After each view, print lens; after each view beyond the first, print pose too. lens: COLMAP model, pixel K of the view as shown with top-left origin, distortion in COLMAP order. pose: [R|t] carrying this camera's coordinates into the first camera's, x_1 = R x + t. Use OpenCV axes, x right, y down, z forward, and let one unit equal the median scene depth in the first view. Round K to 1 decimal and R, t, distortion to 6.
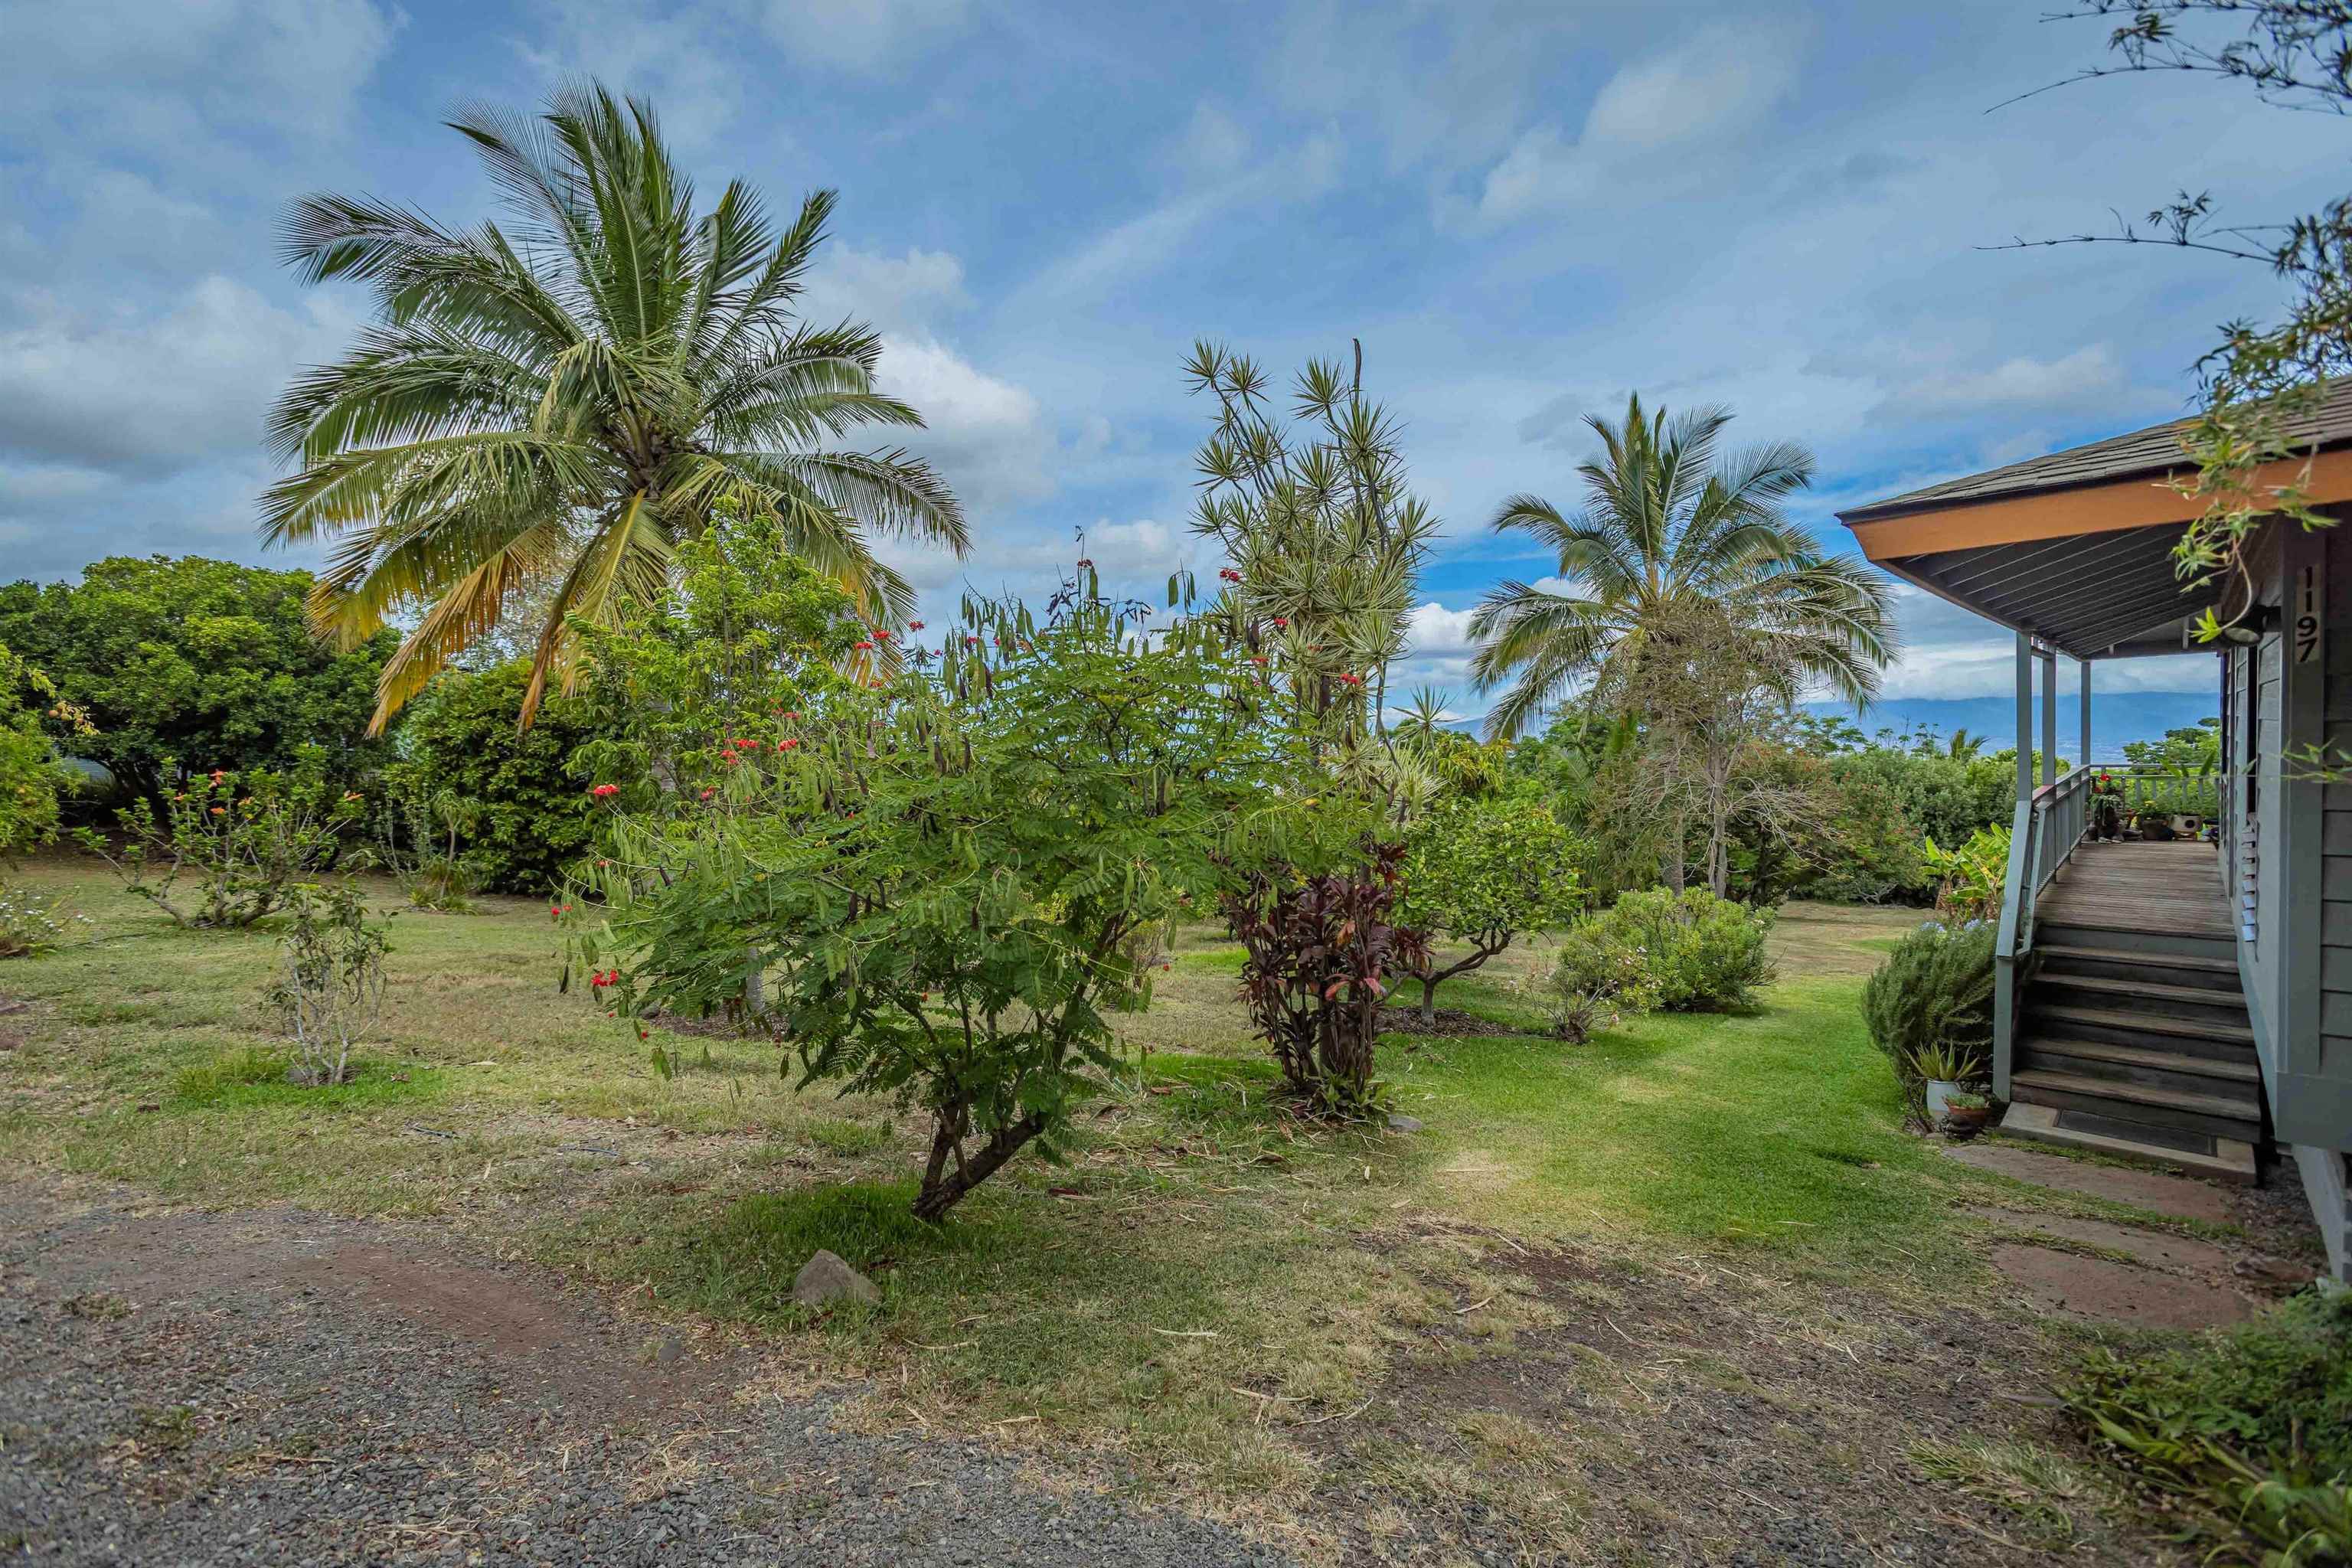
lens RADIAL K [[1061.1, 0, 1176.0], [0, 1061.1, 784.0], [0, 0, 1]] dist [0.008674, 0.000368]
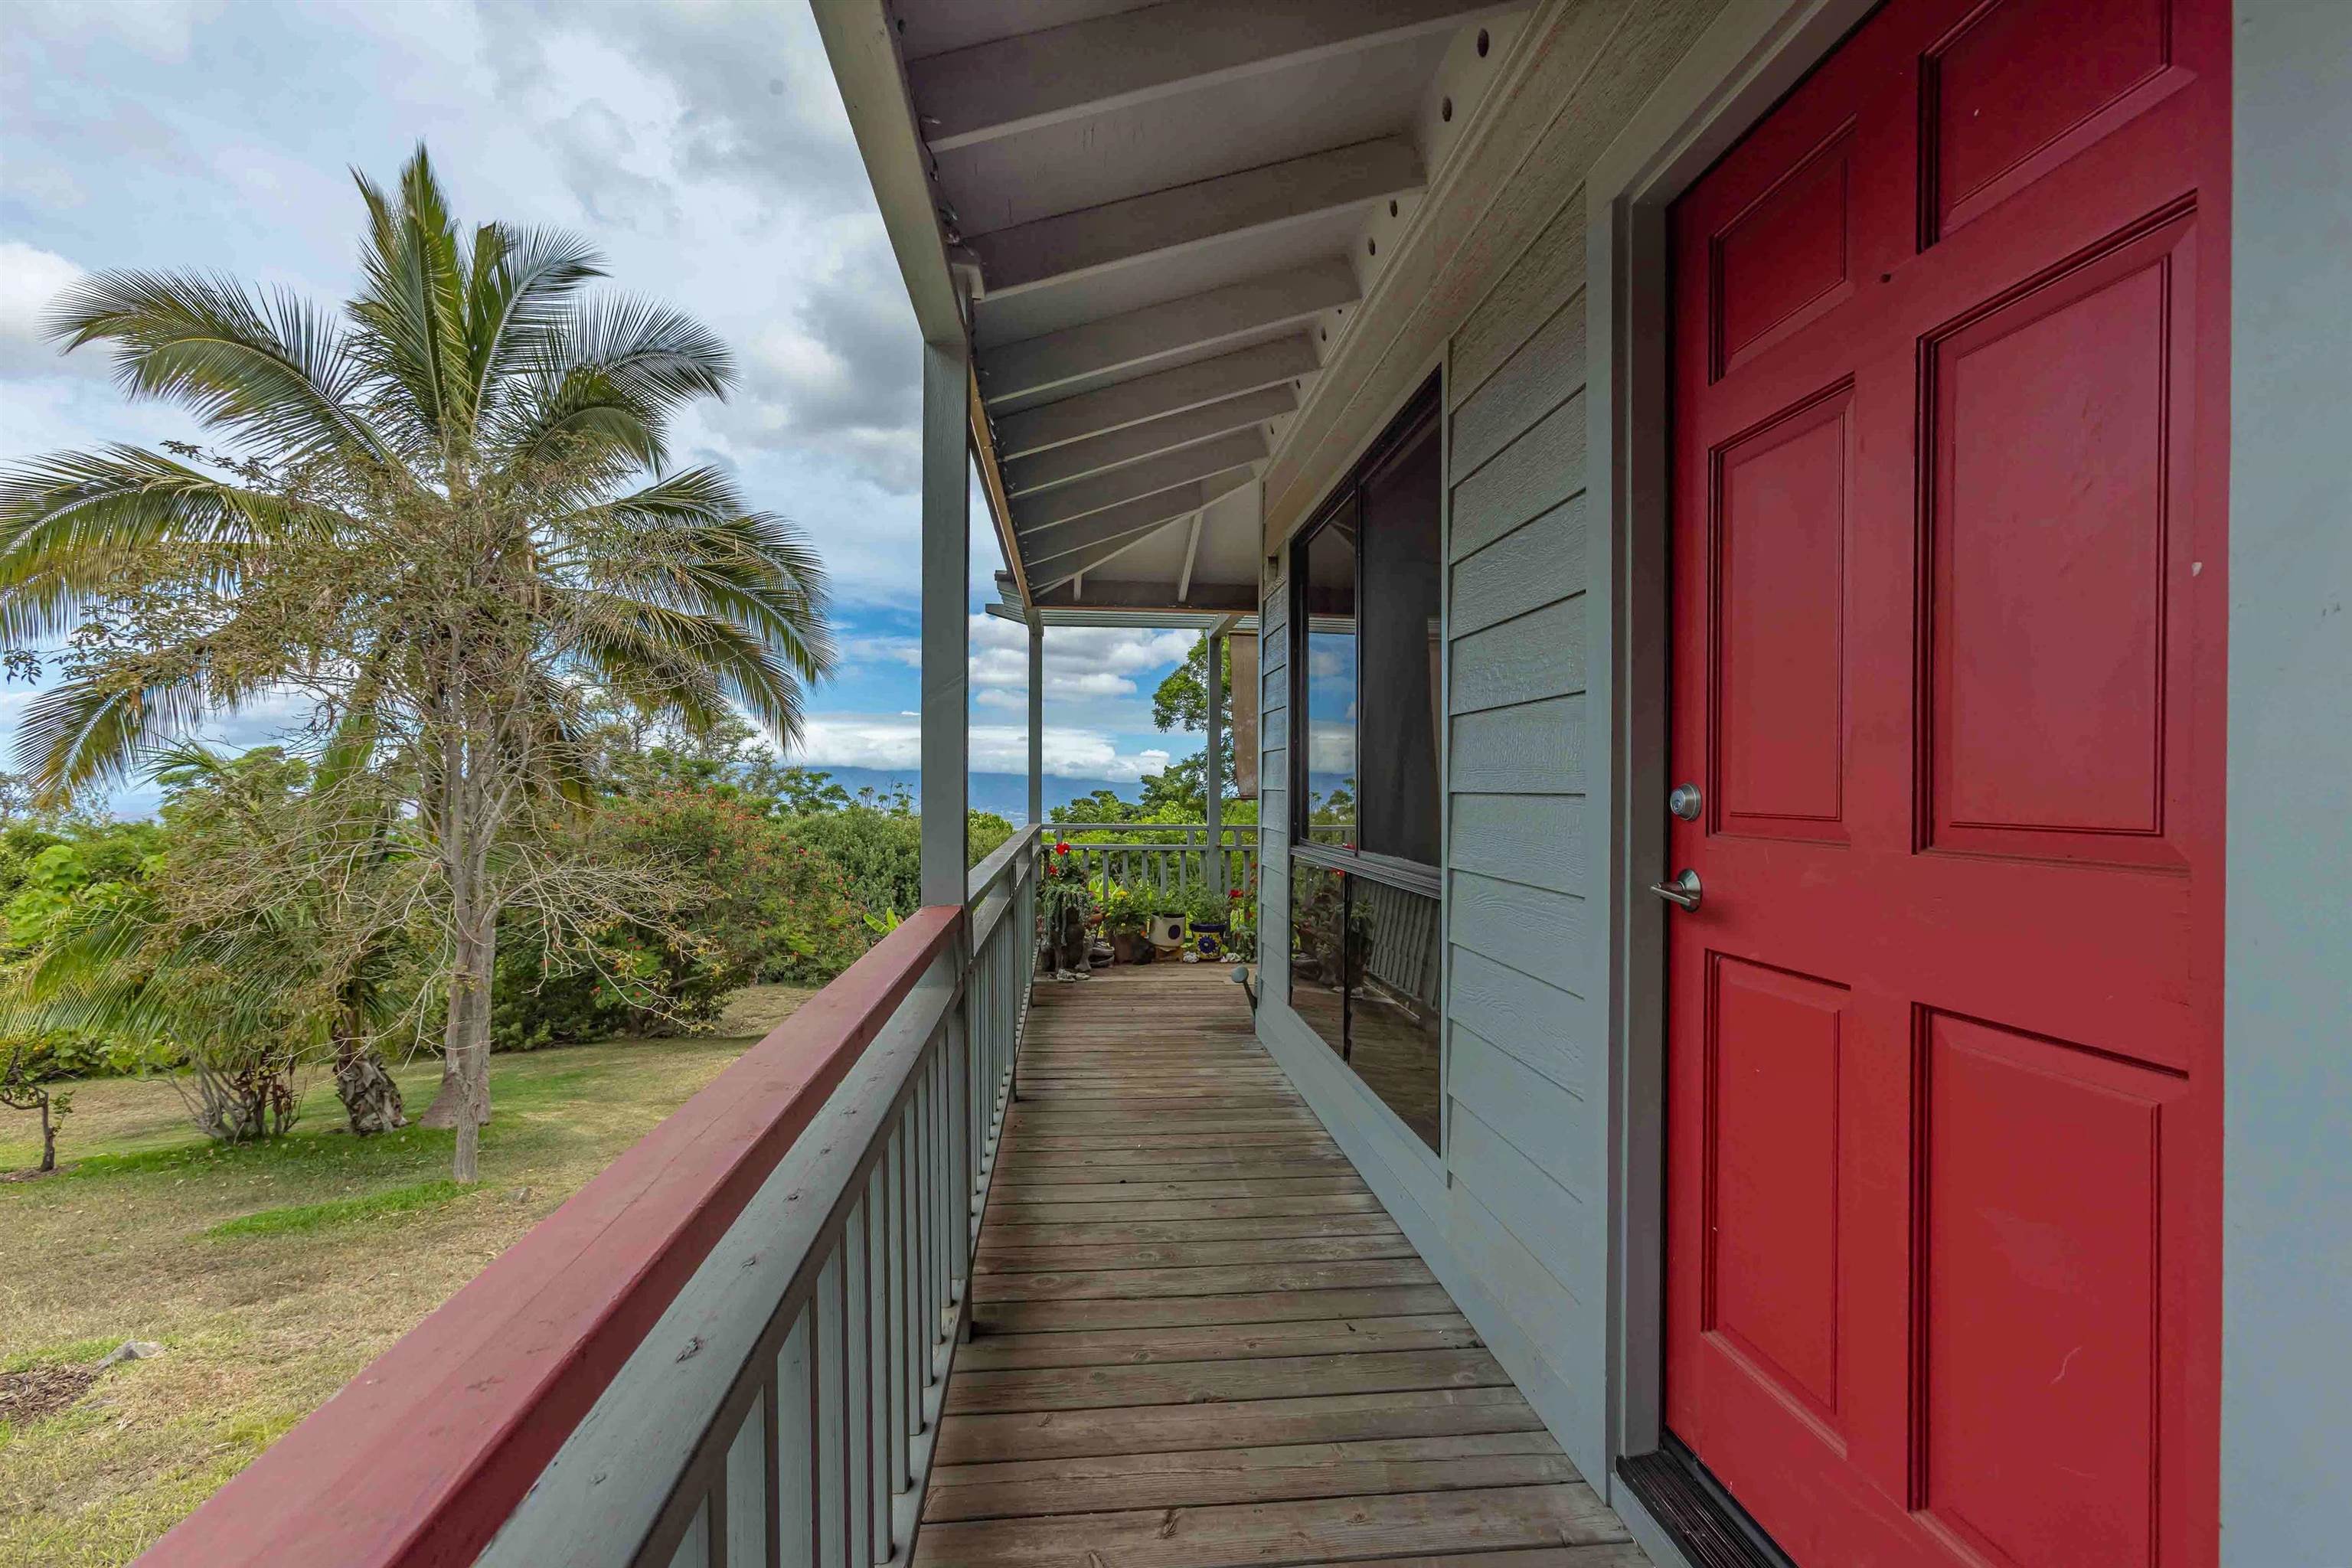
lens RADIAL K [[1061.1, 0, 1176.0], [0, 1061.1, 784.0], [0, 0, 1]] dist [0.008674, 0.000368]
pose [[0.661443, 0.038696, 0.748996, 0.510839], [0.002412, 0.998553, -0.053719, -0.010363], [-0.749991, 0.037339, 0.660393, 0.609721]]
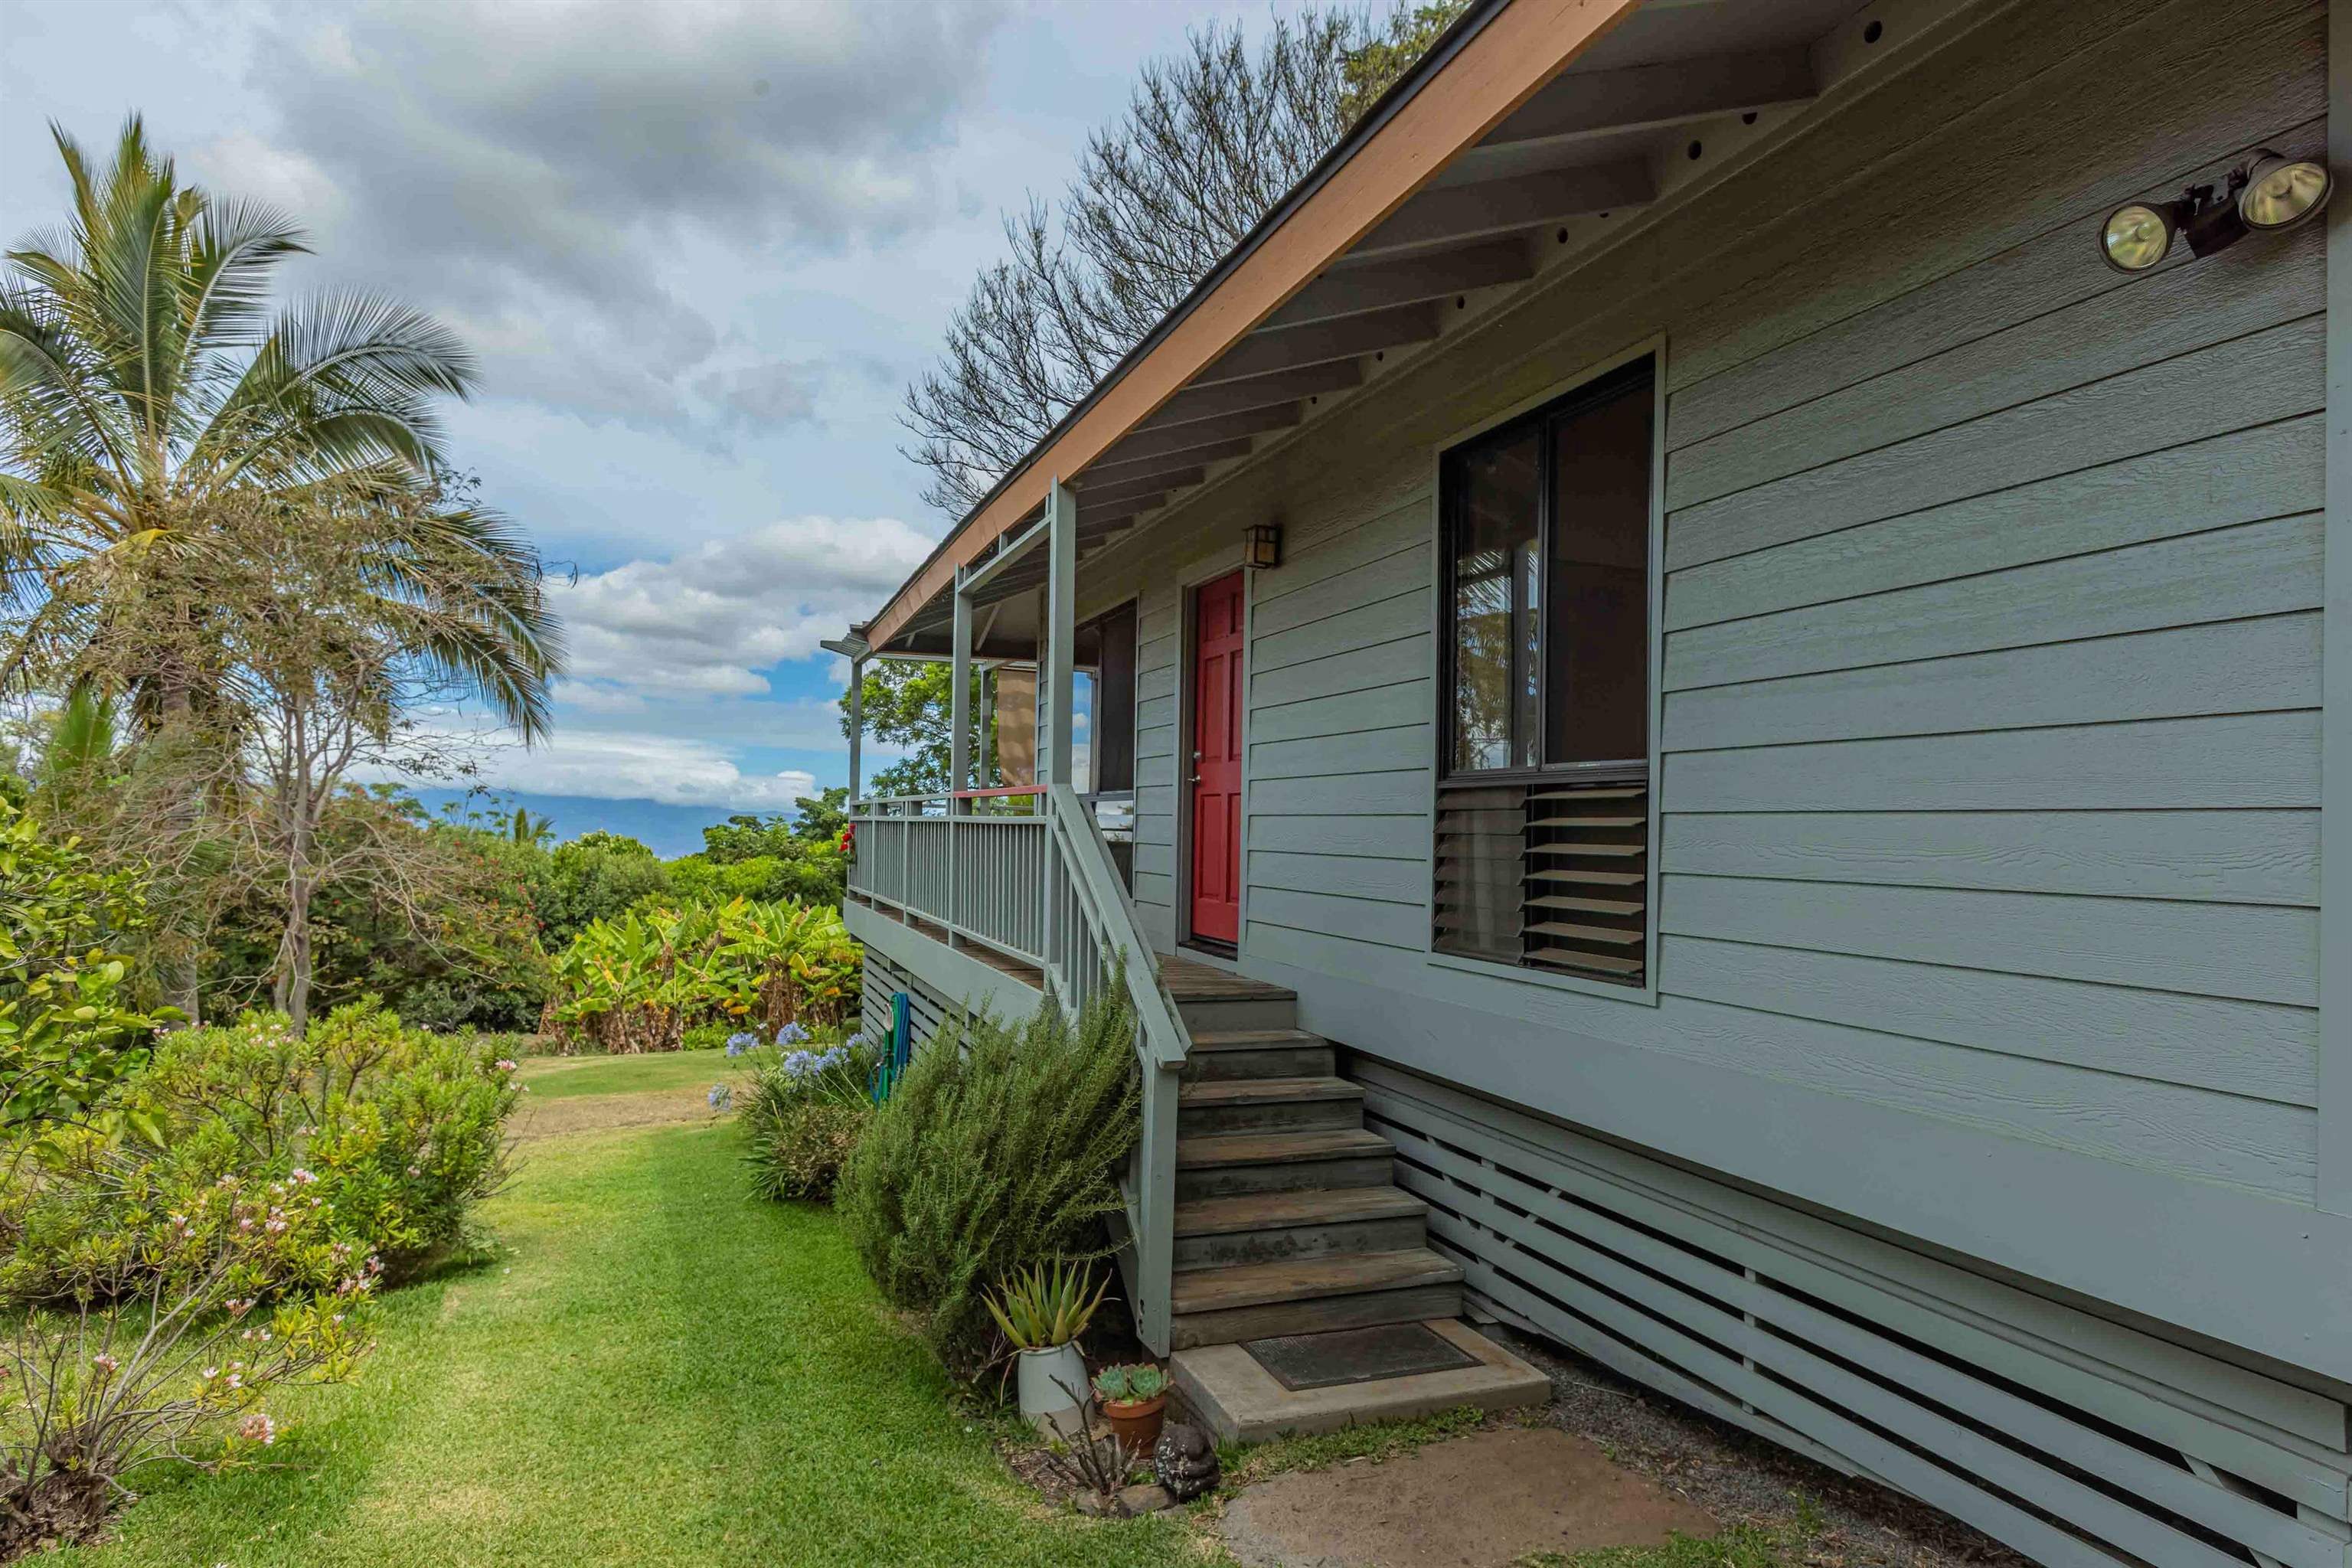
lens RADIAL K [[1369.5, 0, 1176.0], [0, 1369.5, 784.0], [0, 0, 1]] dist [0.027652, -0.000417]
pose [[0.448587, 0.070377, 0.890964, 0.104917], [0.000429, 0.996878, -0.078959, 0.045313], [-0.893739, 0.035803, 0.447156, 0.385401]]
